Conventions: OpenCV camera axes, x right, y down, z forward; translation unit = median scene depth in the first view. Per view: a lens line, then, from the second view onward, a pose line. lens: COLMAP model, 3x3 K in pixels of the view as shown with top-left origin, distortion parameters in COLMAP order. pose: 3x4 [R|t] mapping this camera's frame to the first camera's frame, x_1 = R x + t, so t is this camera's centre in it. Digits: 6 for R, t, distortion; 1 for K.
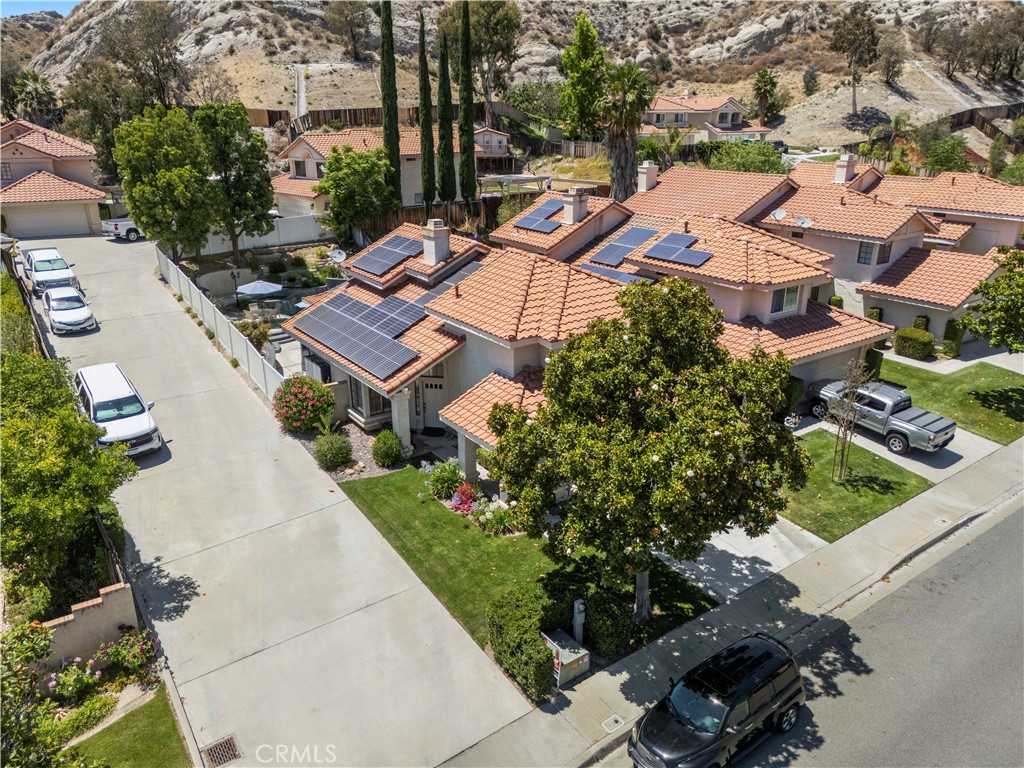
lens RADIAL K [[753.8, 0, 513.7], [0, 753.8, 385.4], [0, 0, 1]] dist [0.065578, -0.054509]
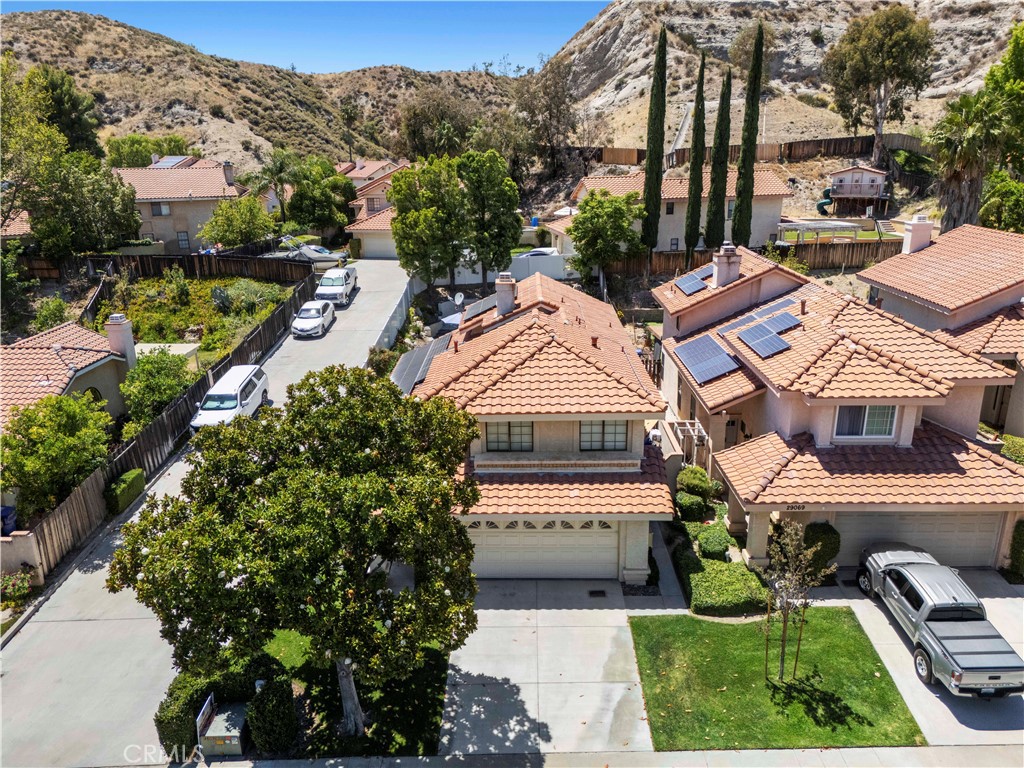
lens RADIAL K [[753.8, 0, 513.7], [0, 753.8, 385.4], [0, 0, 1]] dist [0.065578, -0.054509]
pose [[0.808643, 0.168563, -0.563634, 0.377864], [-0.187747, 0.981917, 0.024296, -0.077505], [0.557537, 0.086173, 0.825667, 0.156407]]
